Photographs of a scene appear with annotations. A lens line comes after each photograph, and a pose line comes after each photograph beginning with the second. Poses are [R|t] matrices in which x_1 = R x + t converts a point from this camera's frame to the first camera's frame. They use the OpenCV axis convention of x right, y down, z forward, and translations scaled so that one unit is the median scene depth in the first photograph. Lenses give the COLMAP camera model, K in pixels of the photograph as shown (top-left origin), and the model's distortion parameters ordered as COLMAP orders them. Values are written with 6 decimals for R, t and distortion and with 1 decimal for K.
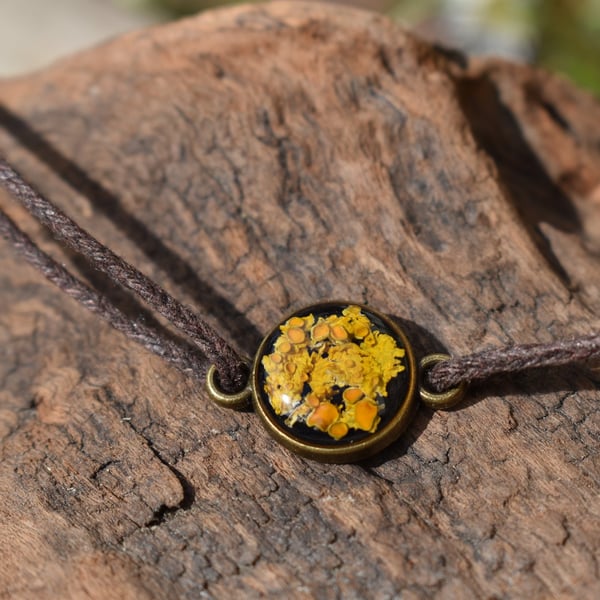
lens RADIAL K [[1964.7, 0, 300.0], [0, 1964.7, 300.0], [0, 0, 1]] dist [0.034021, 0.010737]
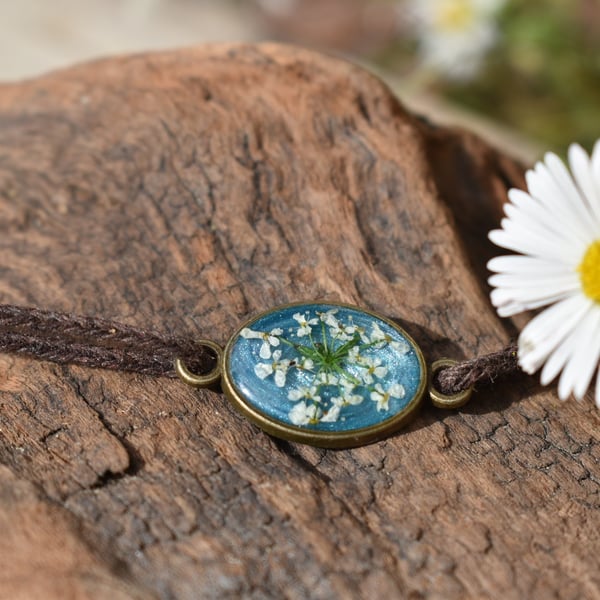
lens RADIAL K [[1964.7, 0, 300.0], [0, 1964.7, 300.0], [0, 0, 1]] dist [0.034021, 0.010737]
pose [[0.988653, 0.136849, 0.061953, -0.043459], [-0.128096, 0.983444, -0.128178, 0.127243], [-0.078468, 0.118788, 0.989814, -0.043357]]
